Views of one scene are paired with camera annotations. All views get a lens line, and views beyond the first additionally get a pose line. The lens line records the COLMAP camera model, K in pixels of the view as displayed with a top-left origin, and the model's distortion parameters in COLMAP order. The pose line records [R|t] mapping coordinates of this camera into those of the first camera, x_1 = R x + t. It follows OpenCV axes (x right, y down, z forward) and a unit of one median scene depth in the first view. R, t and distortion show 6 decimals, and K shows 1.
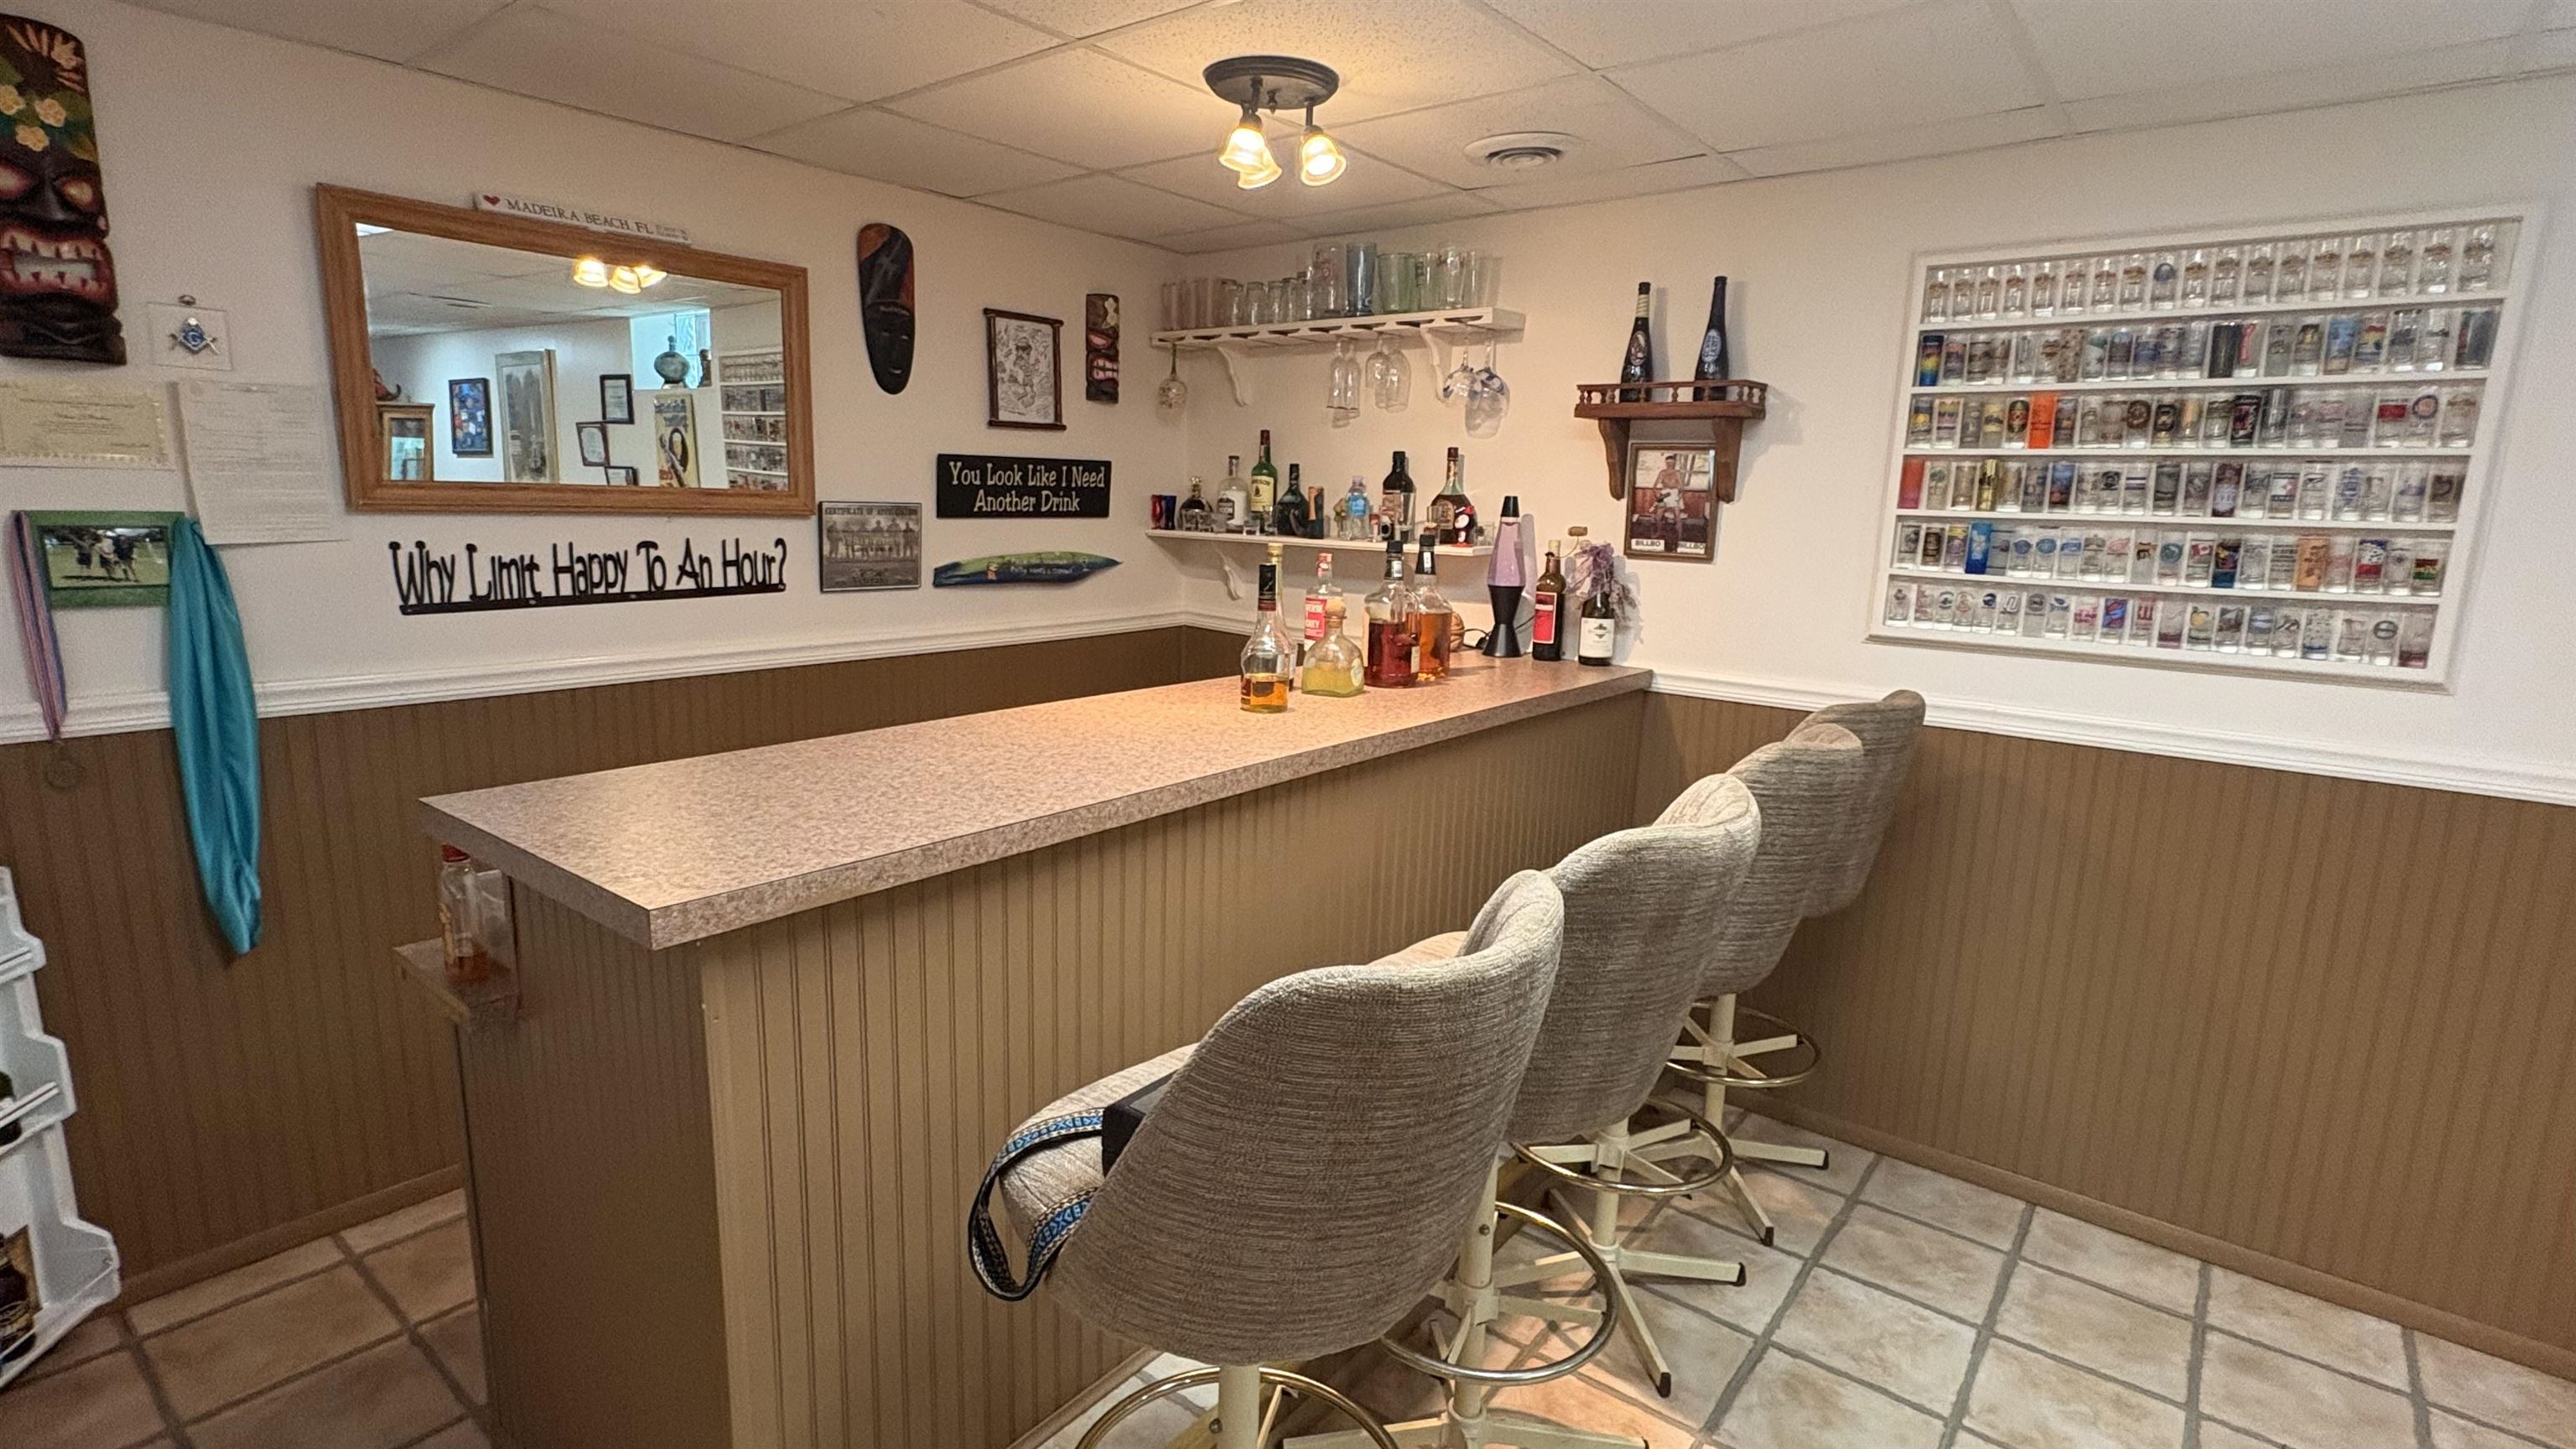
lens RADIAL K [[1220.2, 0, 1288.7], [0, 1220.2, 728.5], [0, 0, 1]] dist [0.000277, -0.000336]
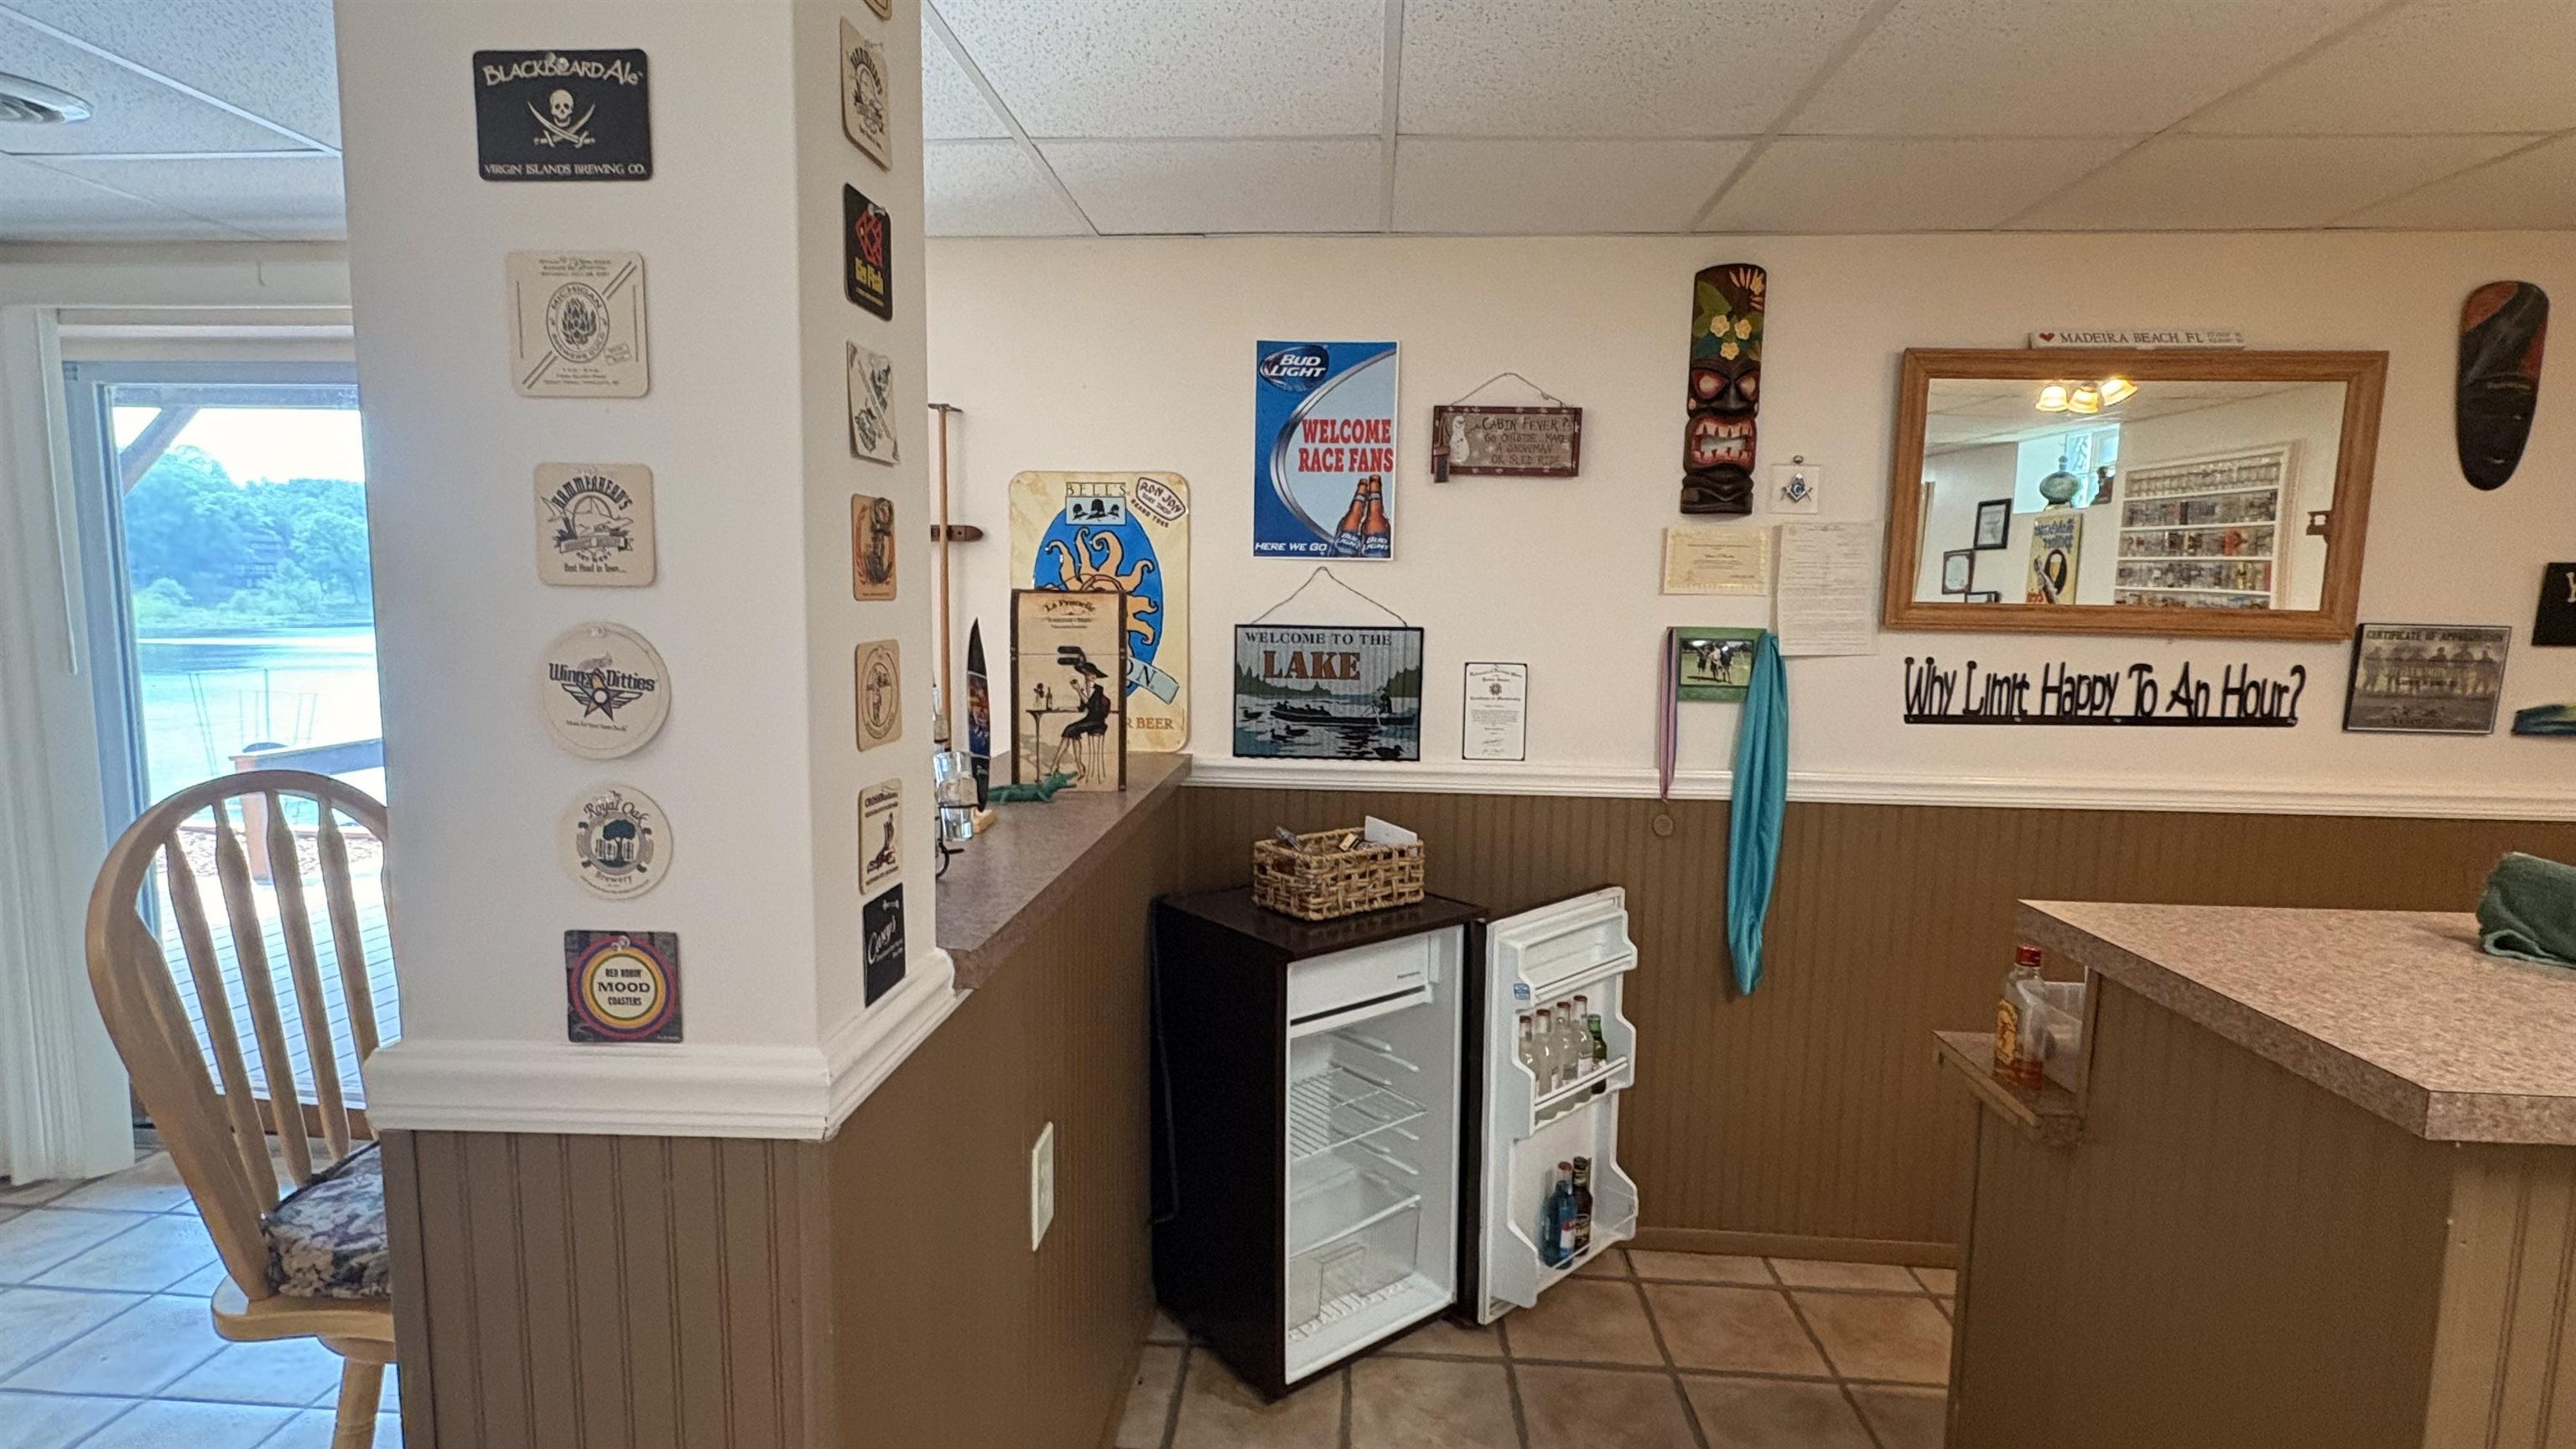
lens RADIAL K [[1220.2, 0, 1283.0], [0, 1220.2, 732.1], [0, 0, 1]] dist [0.000277, -0.000336]
pose [[0.572138, 0.076192, -0.816611, -0.139307], [-0.154913, 0.987792, -0.016372, 0.018210], [0.805394, 0.135871, 0.576957, -0.077445]]
